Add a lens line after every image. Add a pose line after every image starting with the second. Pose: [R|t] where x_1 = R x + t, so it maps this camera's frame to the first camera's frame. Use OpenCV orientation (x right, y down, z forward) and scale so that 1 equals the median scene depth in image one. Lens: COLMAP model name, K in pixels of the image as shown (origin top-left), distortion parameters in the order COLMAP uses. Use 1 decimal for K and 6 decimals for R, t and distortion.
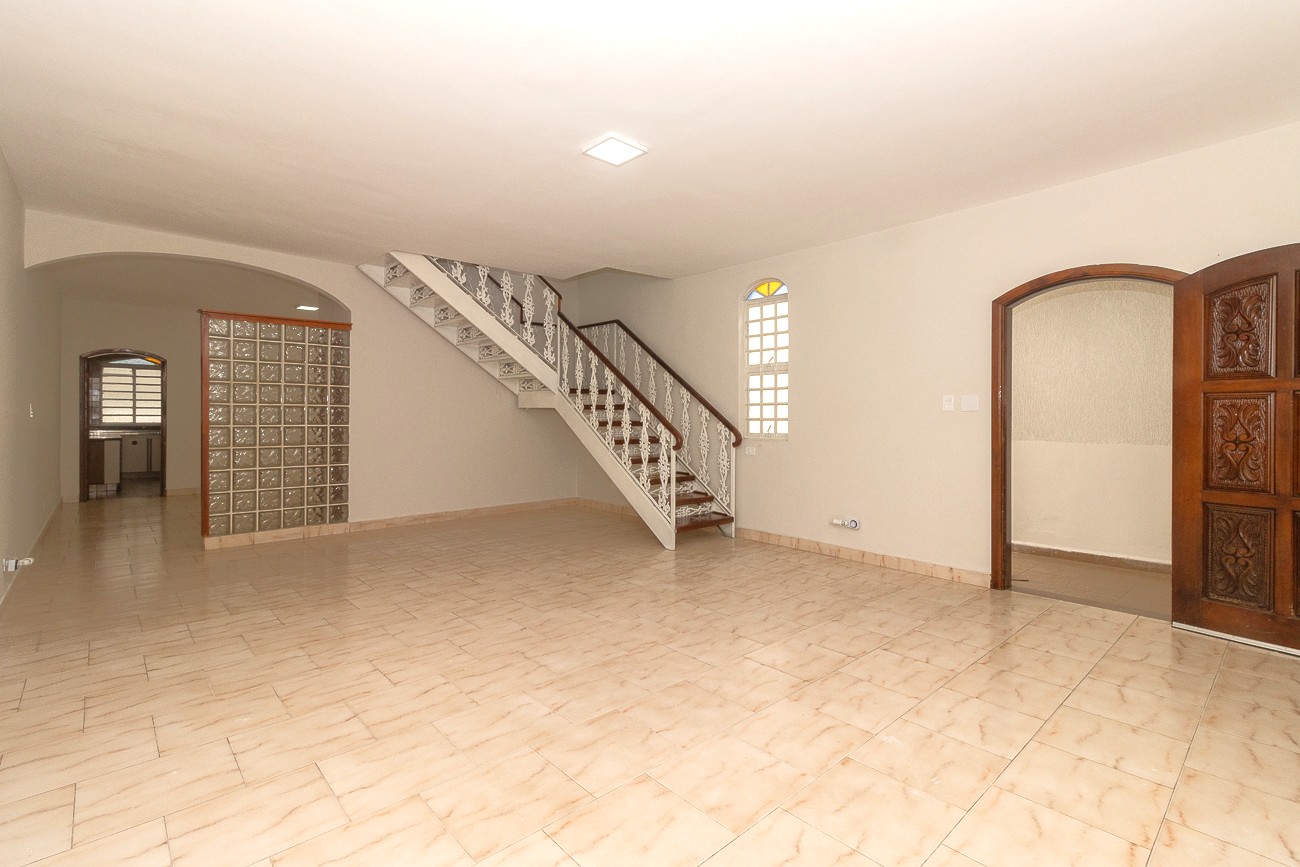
lens RADIAL K [[627.8, 0, 651.1], [0, 627.8, 407.4], [0, 0, 1]] dist [0.001746, 0.000188]
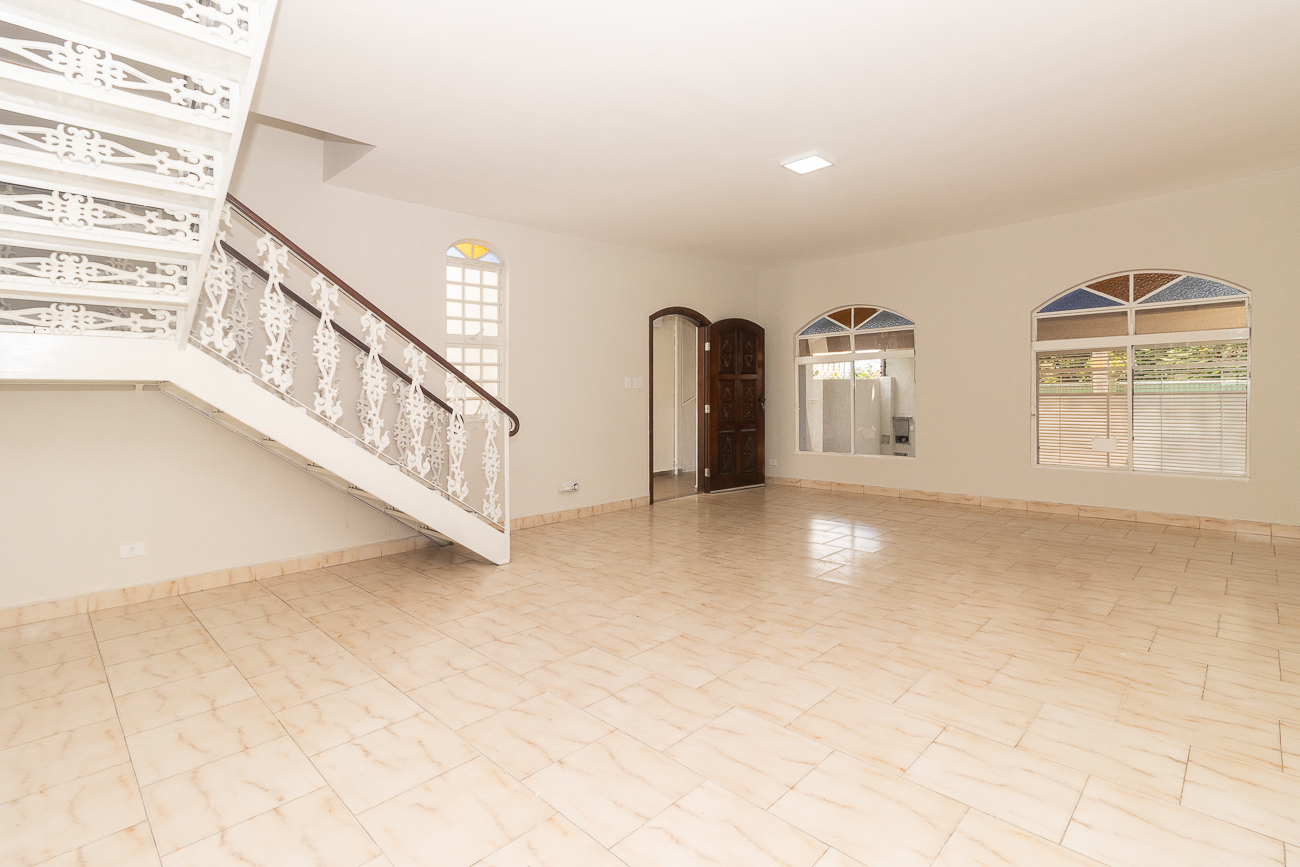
lens RADIAL K [[627.8, 0, 651.1], [0, 627.8, 407.4], [0, 0, 1]] dist [0.001746, 0.000188]
pose [[-0.082223, -0.021232, 0.996388, -0.937768], [0.005640, 0.999747, 0.021769, 0.017565], [-0.996598, 0.007410, -0.082083, 1.075259]]
